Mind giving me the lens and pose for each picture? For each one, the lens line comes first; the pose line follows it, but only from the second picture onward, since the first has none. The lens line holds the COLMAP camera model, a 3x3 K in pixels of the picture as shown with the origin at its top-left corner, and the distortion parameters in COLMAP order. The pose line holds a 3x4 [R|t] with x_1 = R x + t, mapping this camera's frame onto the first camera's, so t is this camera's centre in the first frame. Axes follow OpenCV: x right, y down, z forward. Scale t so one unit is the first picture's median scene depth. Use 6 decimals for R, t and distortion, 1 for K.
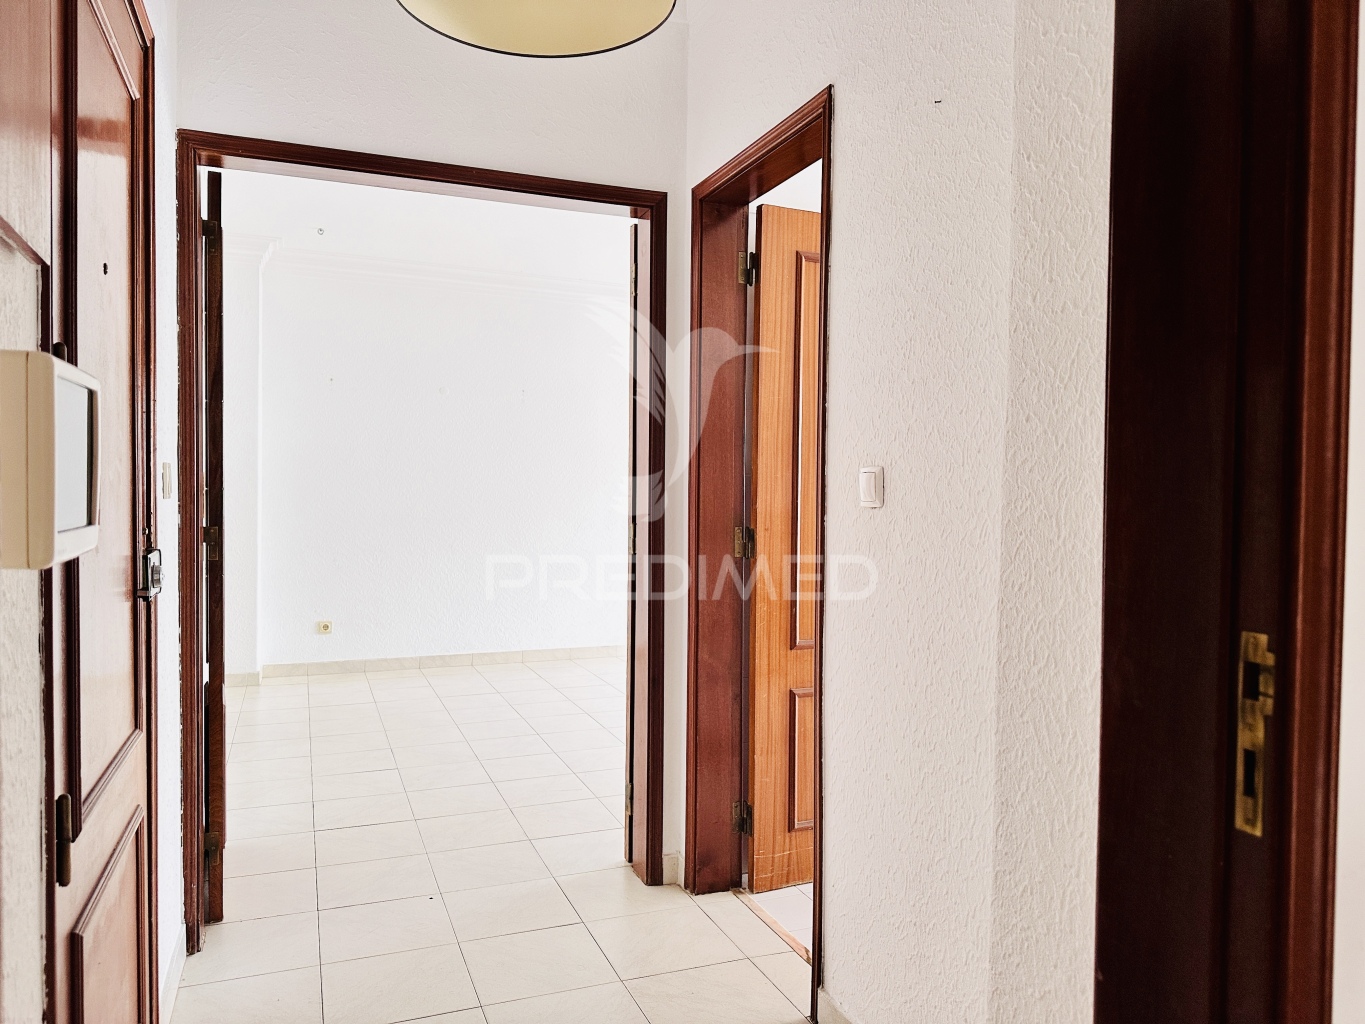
lens RADIAL K [[969.0, 0, 696.7], [0, 969.0, 507.6], [0, 0, 1]] dist [0.032664, -0.038913]
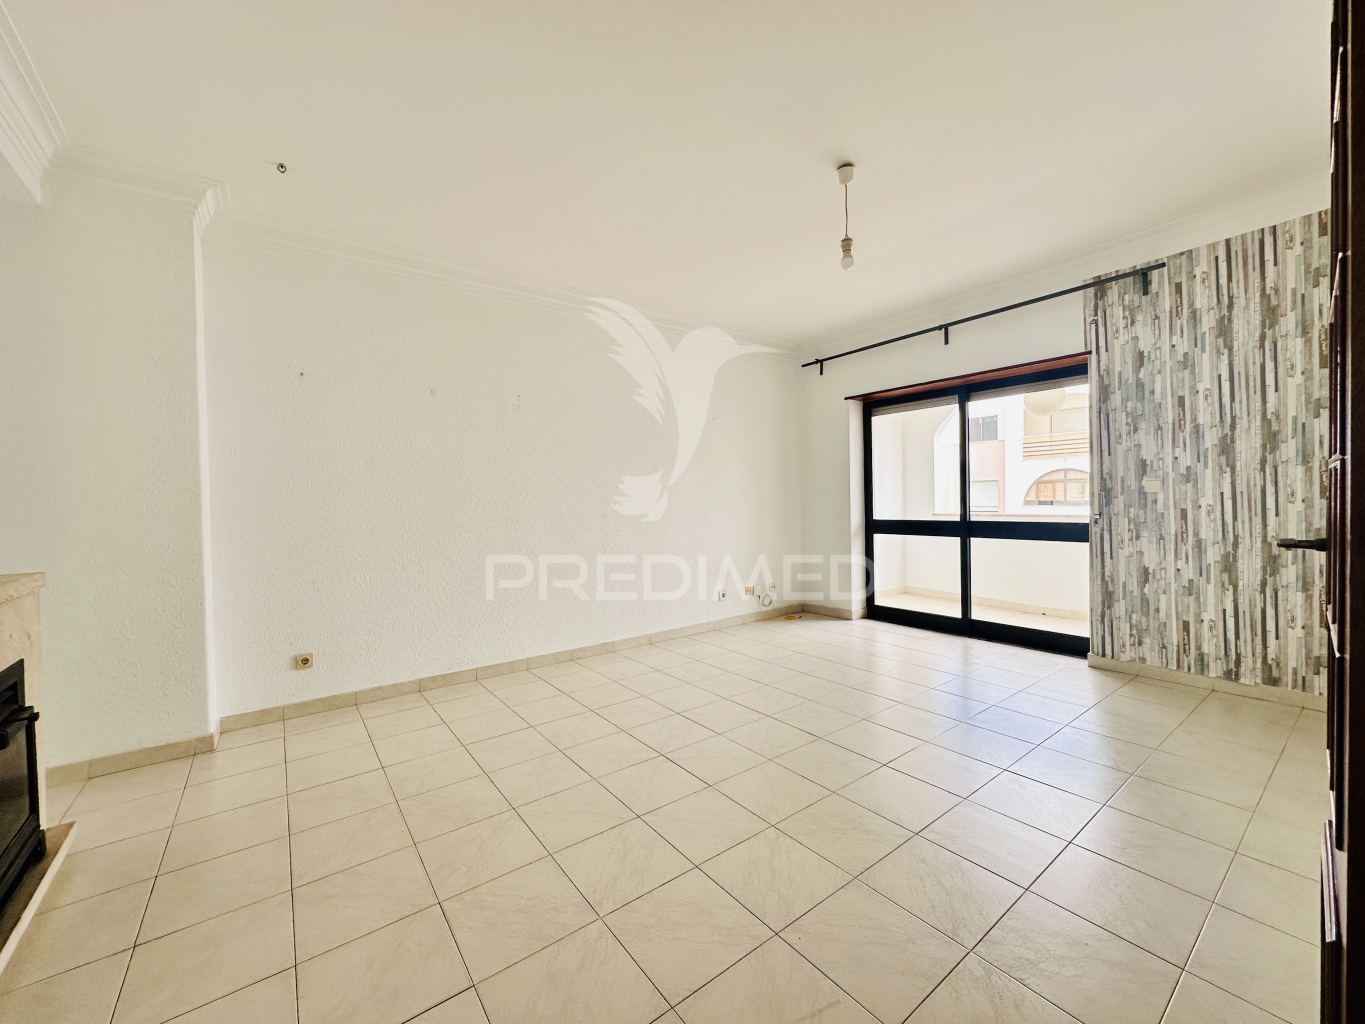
lens RADIAL K [[550.8, 0, 671.8], [0, 550.8, 513.2], [0, 0, 1]] dist [0.000943, 0.000919]
pose [[0.969748, -0.033882, 0.241744, -0.178202], [0.032653, 0.999425, 0.009090, -0.001574], [-0.241913, -0.000921, 0.970297, 0.444823]]
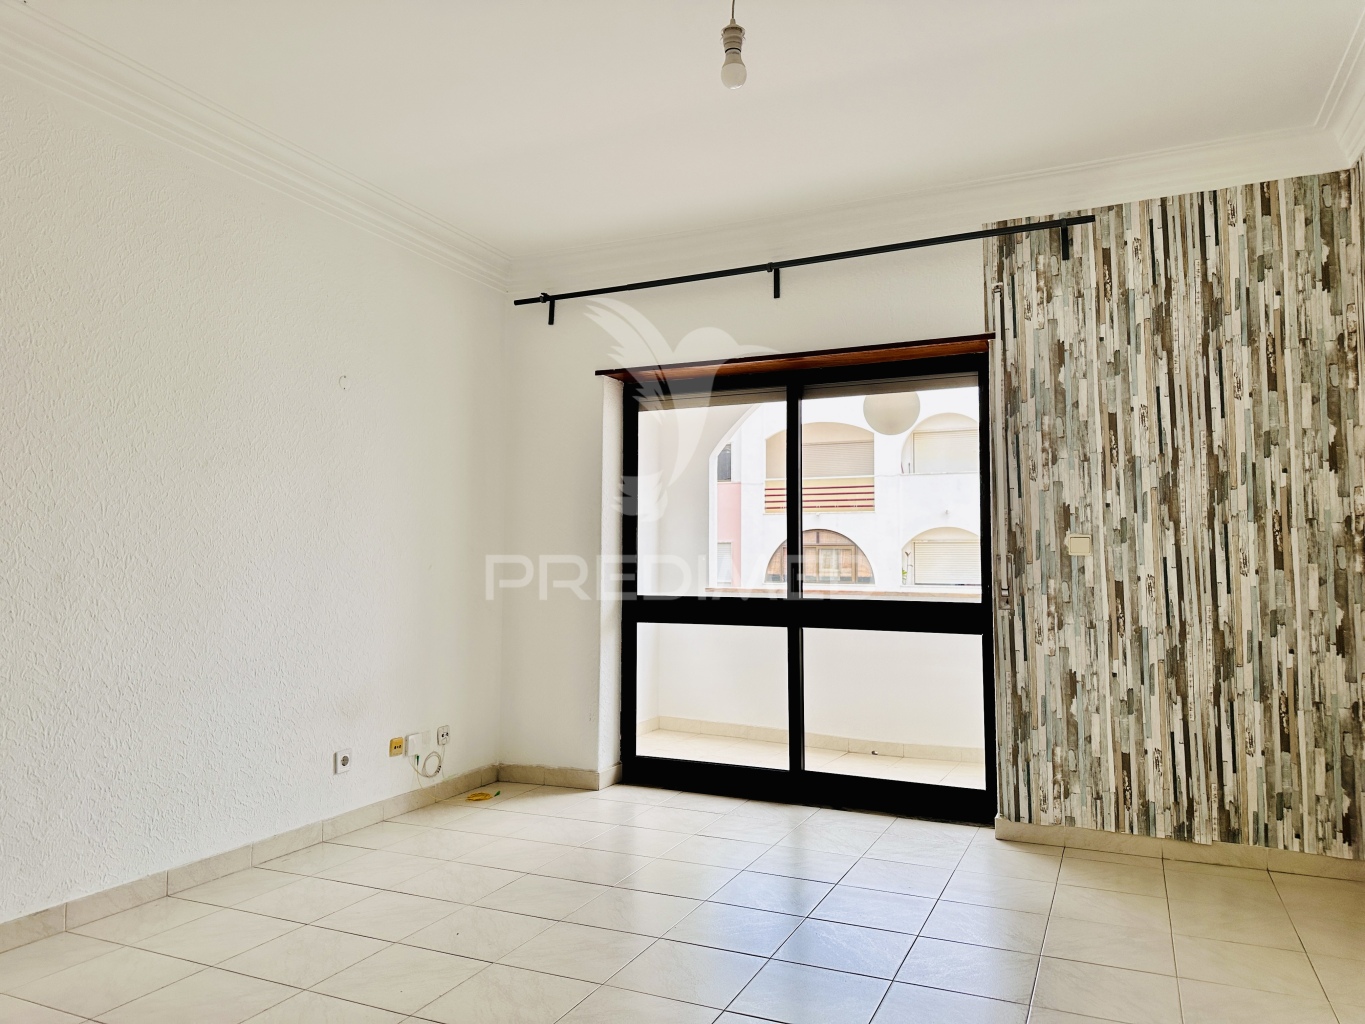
lens RADIAL K [[969.0, 0, 682.7], [0, 969.0, 504.0], [0, 0, 1]] dist [0.032664, -0.038913]
pose [[0.730325, 0.037829, 0.682052, -0.200106], [0.013132, 0.997503, -0.069387, 0.004649], [-0.682974, 0.059632, 0.728004, 0.564038]]
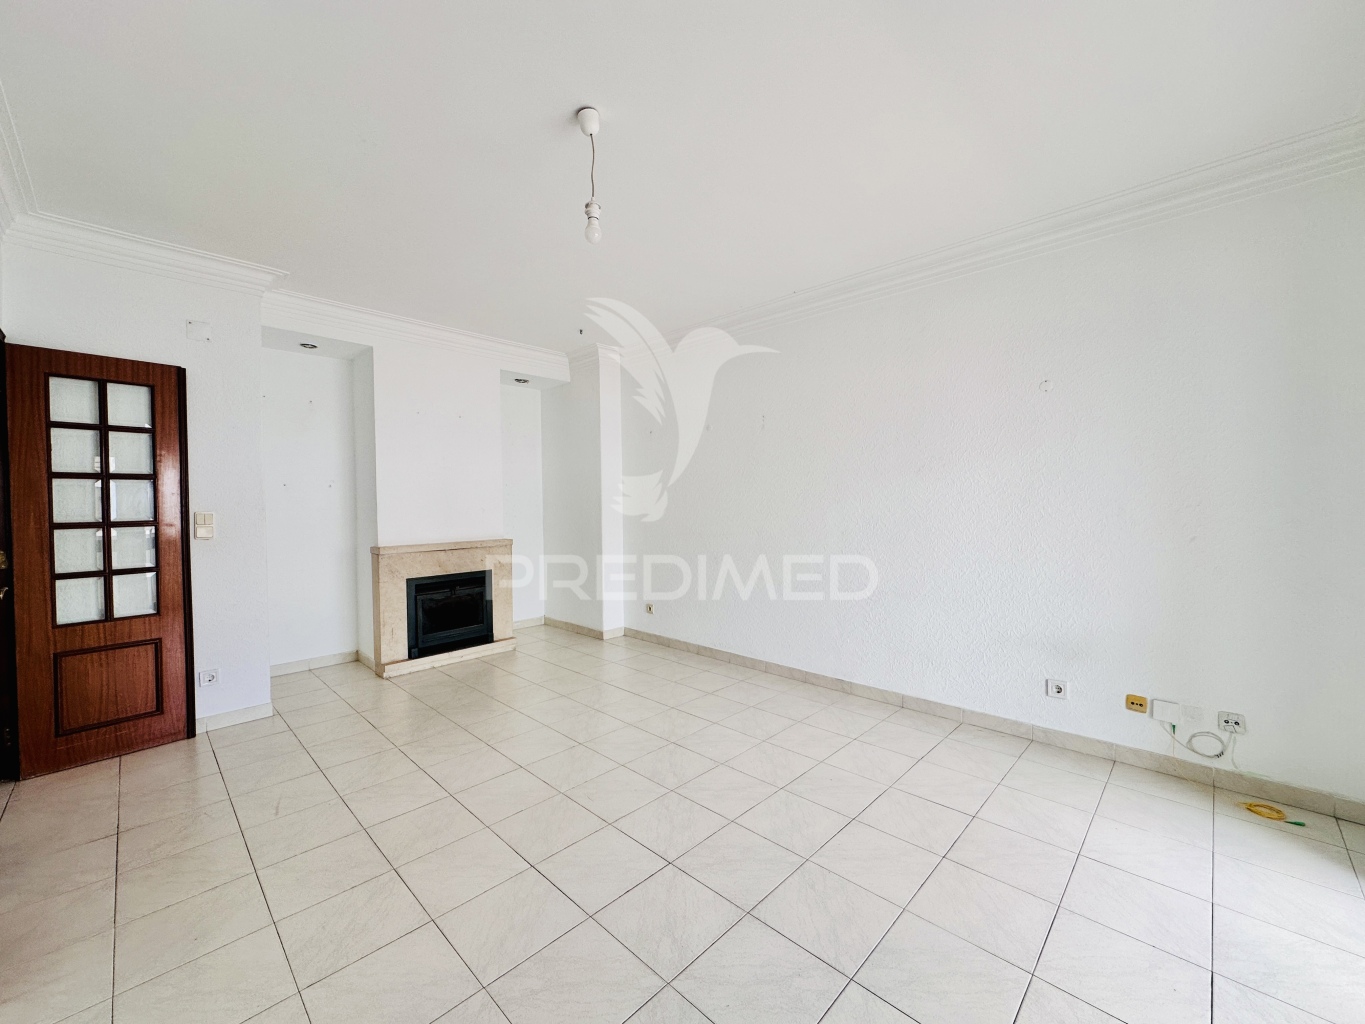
lens RADIAL K [[550.8, 0, 692.4], [0, 550.8, 510.7], [0, 0, 1]] dist [0.000943, 0.000919]
pose [[0.402269, 0.006332, -0.915500, 0.365400], [-0.002583, 0.999980, 0.005781, -0.022610], [0.915518, 0.000039, 0.402277, 0.732022]]
